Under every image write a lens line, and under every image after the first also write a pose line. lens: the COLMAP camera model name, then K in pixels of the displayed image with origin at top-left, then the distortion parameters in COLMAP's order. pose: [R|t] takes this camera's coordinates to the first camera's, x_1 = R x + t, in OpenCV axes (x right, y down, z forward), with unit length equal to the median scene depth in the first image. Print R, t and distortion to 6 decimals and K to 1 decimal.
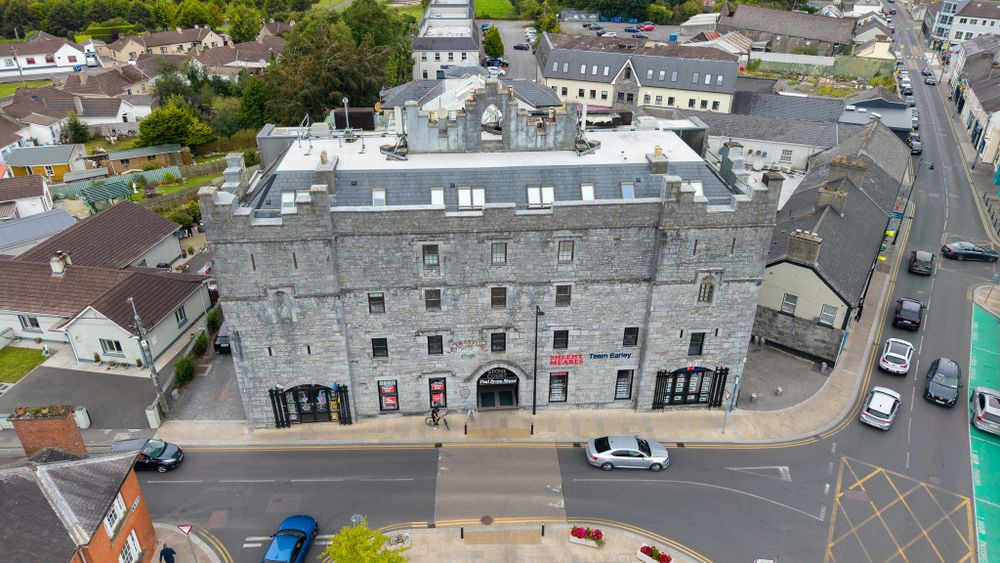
lens RADIAL K [[665.4, 0, 497.1], [0, 665.4, 283.1], [0, 0, 1]] dist [-0.001013, -0.005539]
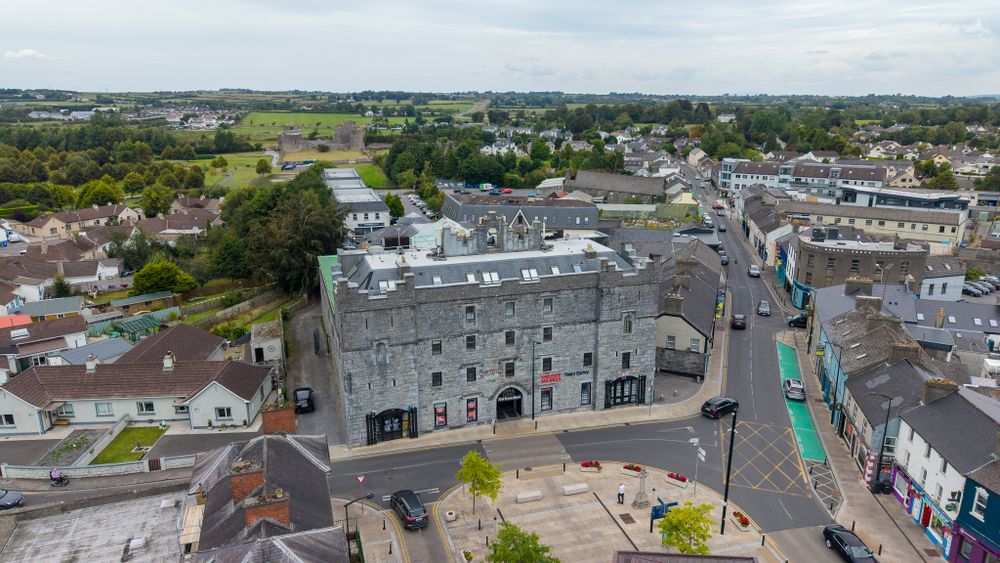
lens RADIAL K [[665.4, 0, 501.4], [0, 665.4, 278.4], [0, 0, 1]] dist [-0.001013, -0.005539]
pose [[0.971322, -0.066692, 0.228221, -0.330137], [0.120084, 0.966044, -0.228779, 0.216969], [-0.205214, 0.249624, 0.946348, -0.492353]]
